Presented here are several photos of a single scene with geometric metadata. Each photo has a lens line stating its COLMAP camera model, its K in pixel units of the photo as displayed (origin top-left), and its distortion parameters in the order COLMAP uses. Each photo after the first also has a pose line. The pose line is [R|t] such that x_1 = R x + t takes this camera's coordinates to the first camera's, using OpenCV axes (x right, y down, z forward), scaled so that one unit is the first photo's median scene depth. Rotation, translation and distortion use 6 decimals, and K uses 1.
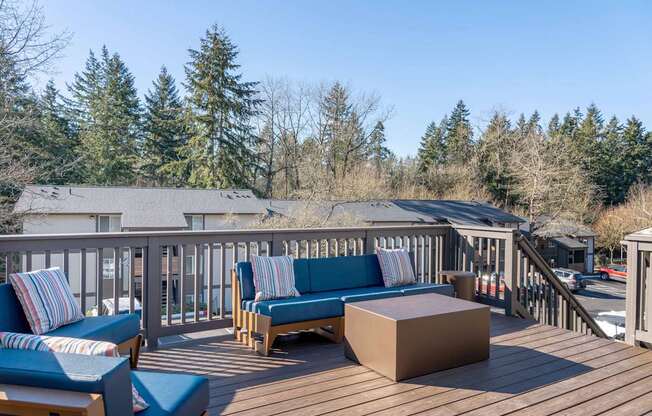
lens RADIAL K [[478.6, 0, 326.5], [0, 478.6, 201.9], [0, 0, 1]] dist [-0.007917, 0.000618]
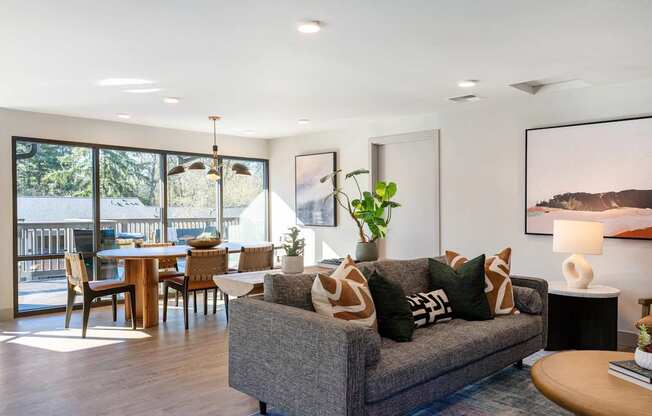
lens RADIAL K [[520.2, 0, 310.3], [0, 520.2, 210.4], [0, 0, 1]] dist [-0.001900, 0.000875]
pose [[0.983397, -0.010512, 0.181161, 0.013073], [0.009655, 0.999938, 0.005611, 0.000917], [-0.181209, -0.003769, 0.983437, -0.183365]]
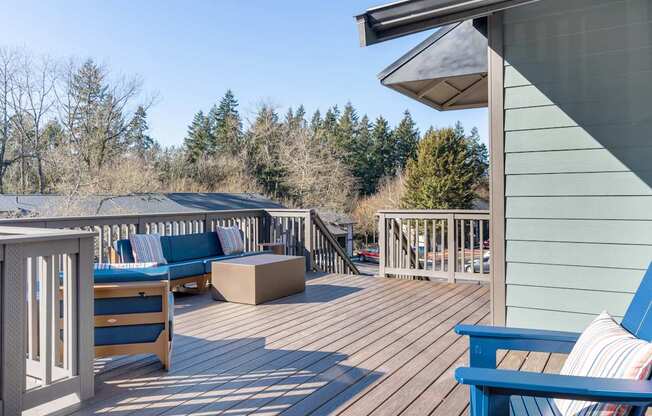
lens RADIAL K [[521.3, 0, 326.1], [0, 521.3, 190.5], [0, 0, 1]] dist [0.006335, 0.004962]
pose [[0.894029, -0.013025, 0.447820, -0.027342], [0.017535, 0.999829, -0.005926, 0.001098], [-0.447666, 0.013151, 0.894104, -0.042522]]
